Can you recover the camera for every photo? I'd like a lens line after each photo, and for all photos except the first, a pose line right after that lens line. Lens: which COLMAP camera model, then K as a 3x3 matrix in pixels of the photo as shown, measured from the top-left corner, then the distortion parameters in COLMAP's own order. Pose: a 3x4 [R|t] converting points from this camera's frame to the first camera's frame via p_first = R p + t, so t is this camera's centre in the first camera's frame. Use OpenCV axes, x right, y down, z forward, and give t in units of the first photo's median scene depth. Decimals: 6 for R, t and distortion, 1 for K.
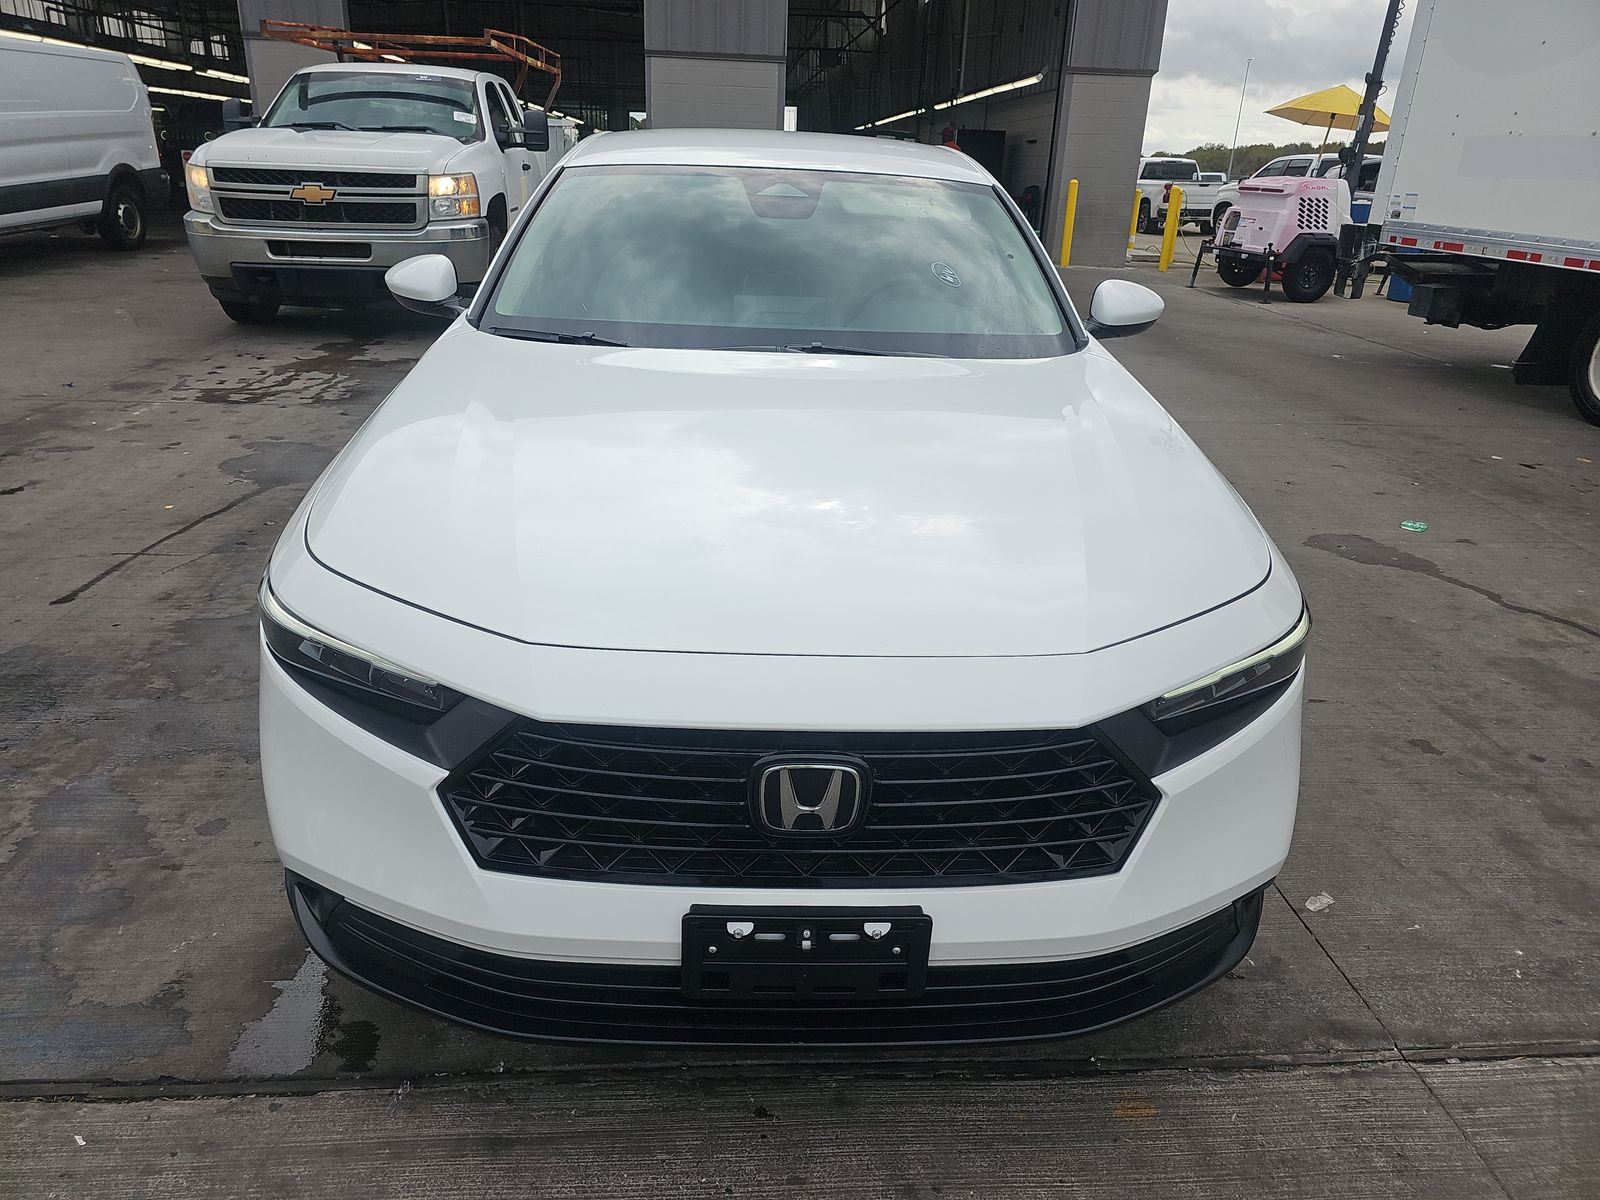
lens RADIAL K [[1064.2, 0, 788.9], [0, 1064.2, 606.0], [0, 0, 1]] dist [0.040563, -0.035669]
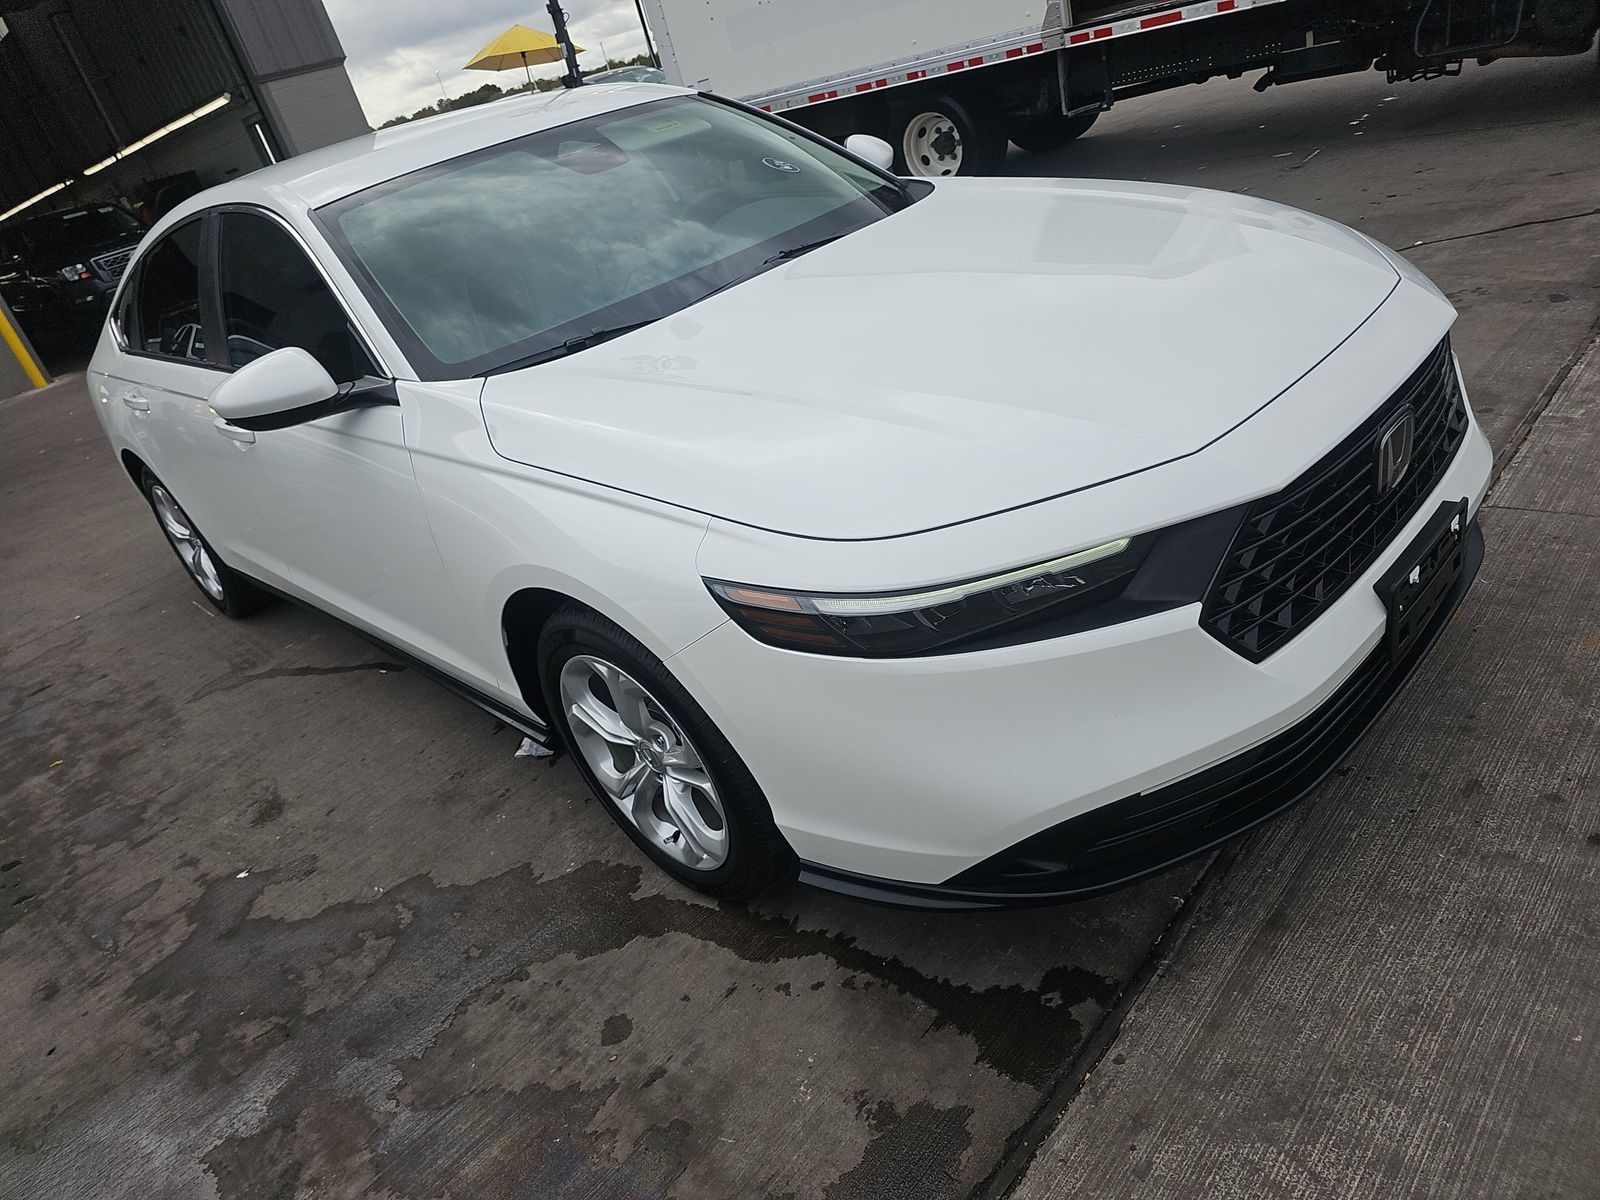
lens RADIAL K [[1064.2, 0, 788.9], [0, 1064.2, 606.0], [0, 0, 1]] dist [0.040563, -0.035669]
pose [[0.700984, -0.510062, 0.498455, -0.819133], [0.506493, 0.848096, 0.155557, -0.151684], [-0.502082, 0.143421, 0.852845, 0.232901]]
